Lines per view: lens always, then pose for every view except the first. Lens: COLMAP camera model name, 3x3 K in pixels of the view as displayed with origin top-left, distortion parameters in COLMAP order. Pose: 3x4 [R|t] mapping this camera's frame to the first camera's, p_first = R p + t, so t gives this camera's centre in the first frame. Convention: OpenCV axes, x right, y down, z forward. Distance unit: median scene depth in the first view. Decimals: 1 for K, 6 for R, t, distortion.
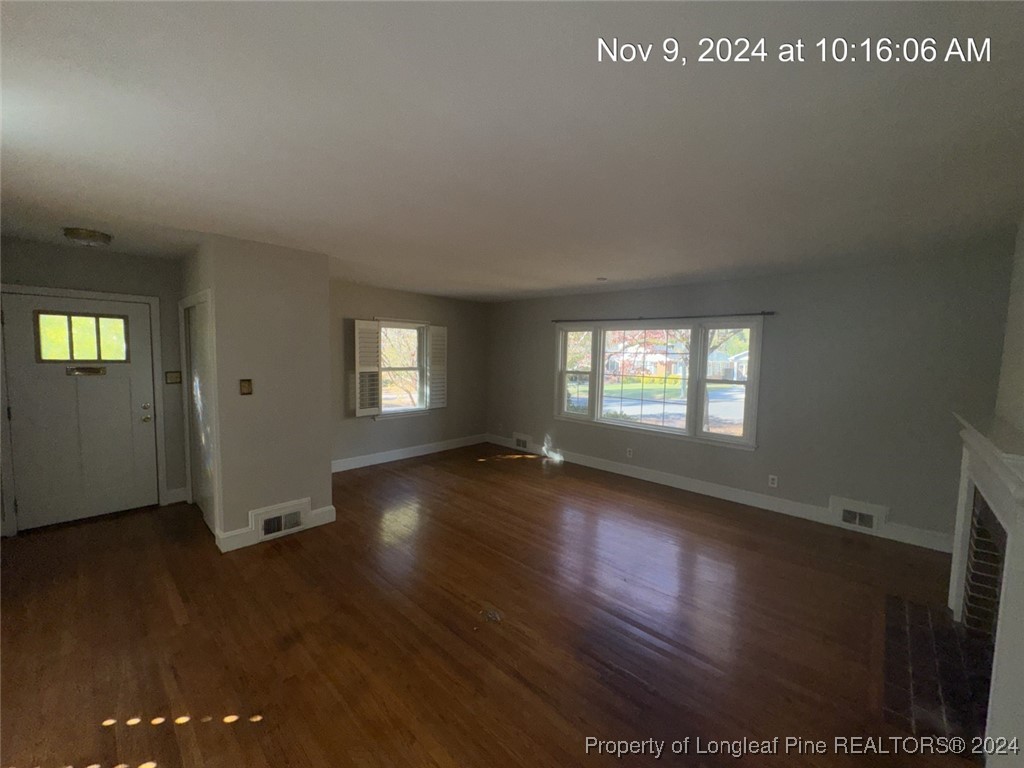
lens RADIAL K [[407.7, 0, 509.8], [0, 407.7, 382.8], [0, 0, 1]] dist [-0.001108, -0.000235]
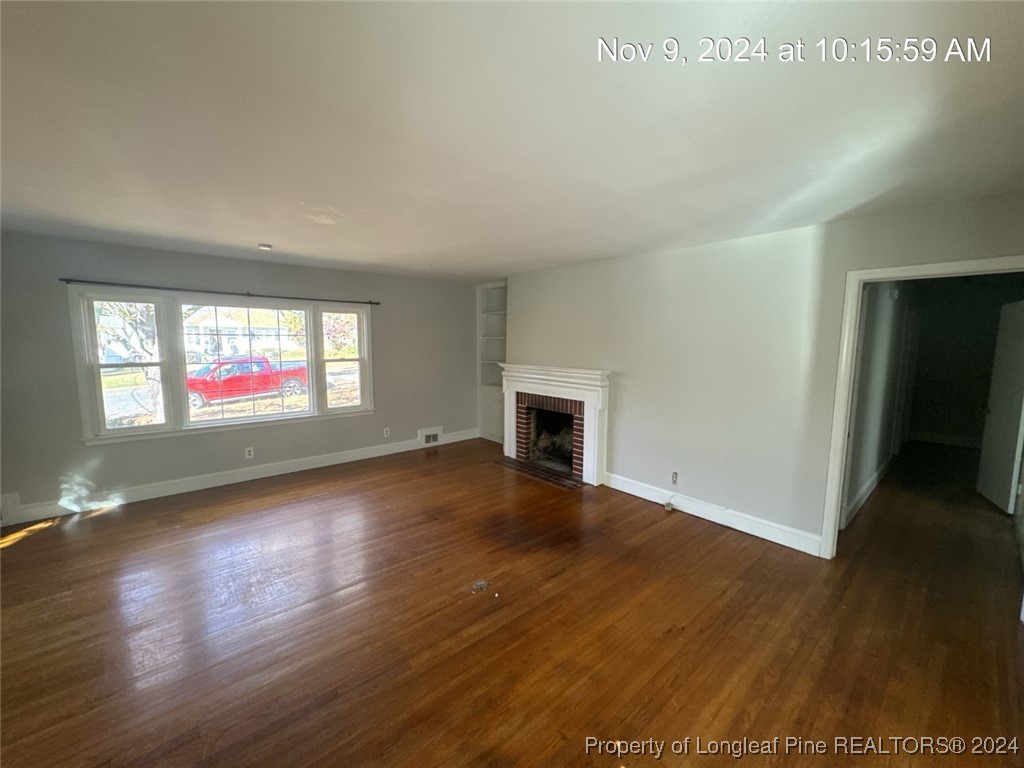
lens RADIAL K [[408.9, 0, 512.0], [0, 408.9, 384.0], [0, 0, 1]] dist [-0.011966, -0.000042]
pose [[0.086226, -0.125225, 0.988374, -0.502952], [0.067558, 0.990521, 0.119603, -0.036896], [-0.993982, 0.056460, 0.093869, 0.386251]]
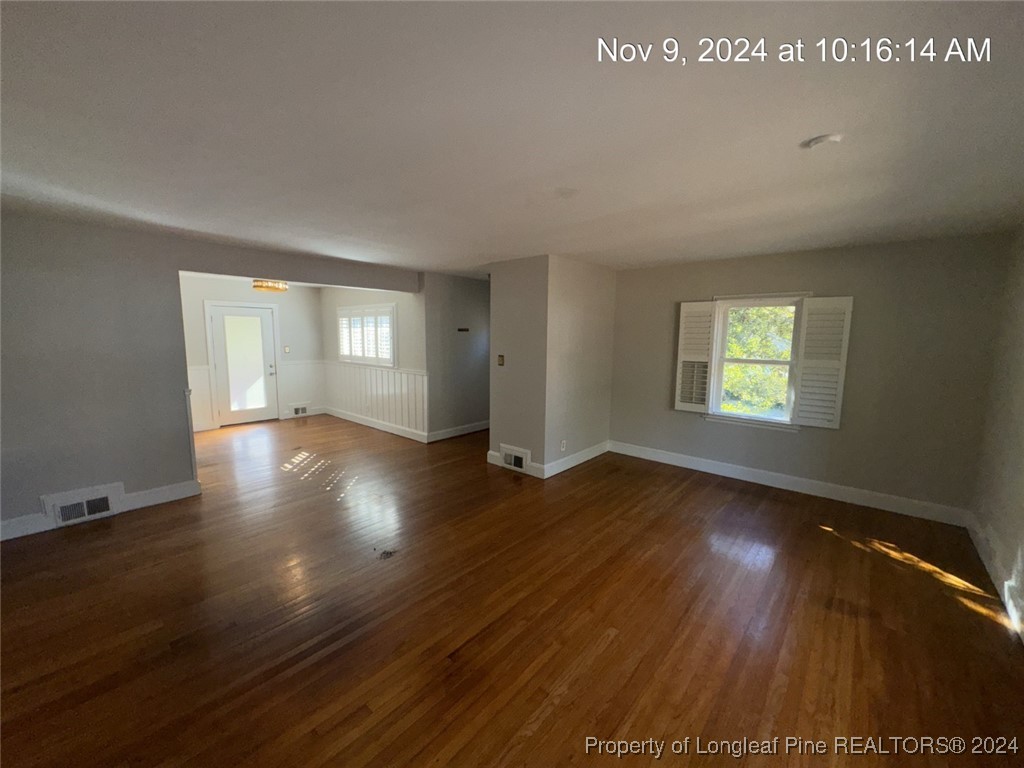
lens RADIAL K [[407.7, 0, 509.8], [0, 407.7, 382.8], [0, 0, 1]] dist [-0.001108, -0.000235]
pose [[0.040896, 0.102472, -0.993895, 0.545179], [-0.083875, 0.991568, 0.098781, -0.037596], [0.995637, 0.079323, 0.049146, 0.616094]]
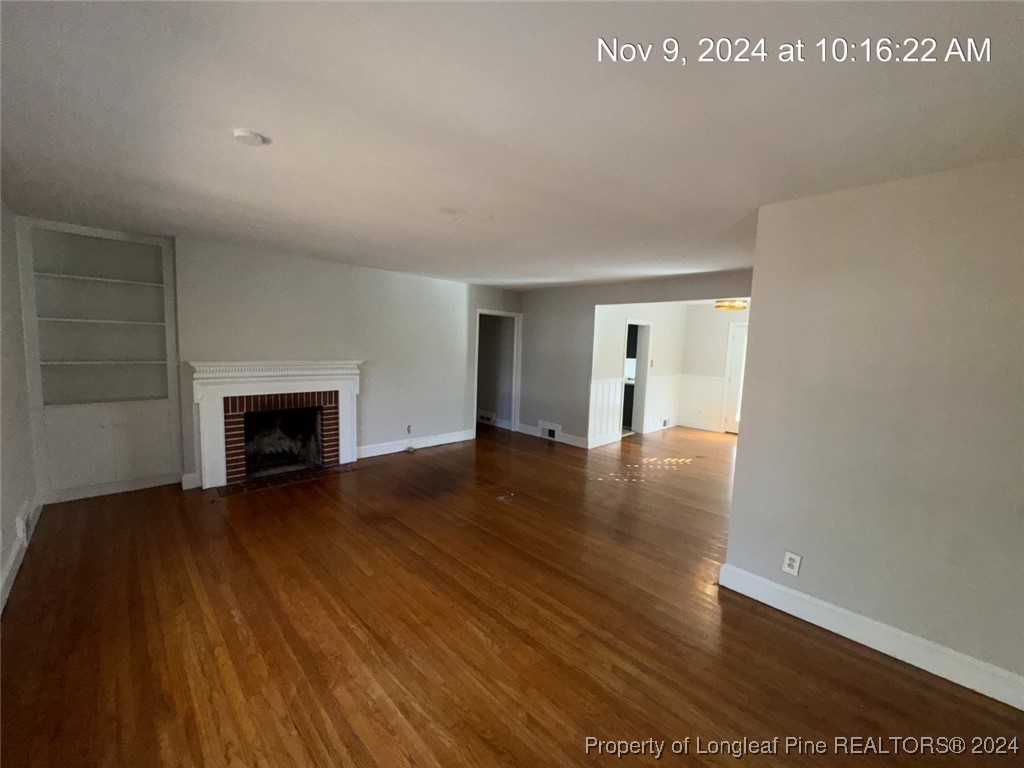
lens RADIAL K [[407.7, 0, 509.8], [0, 407.7, 382.8], [0, 0, 1]] dist [-0.001108, -0.000235]
pose [[-0.997967, -0.056109, 0.030215, -0.044547], [-0.050044, 0.983552, 0.173553, -0.087152], [-0.039456, 0.171688, -0.984361, 1.247086]]
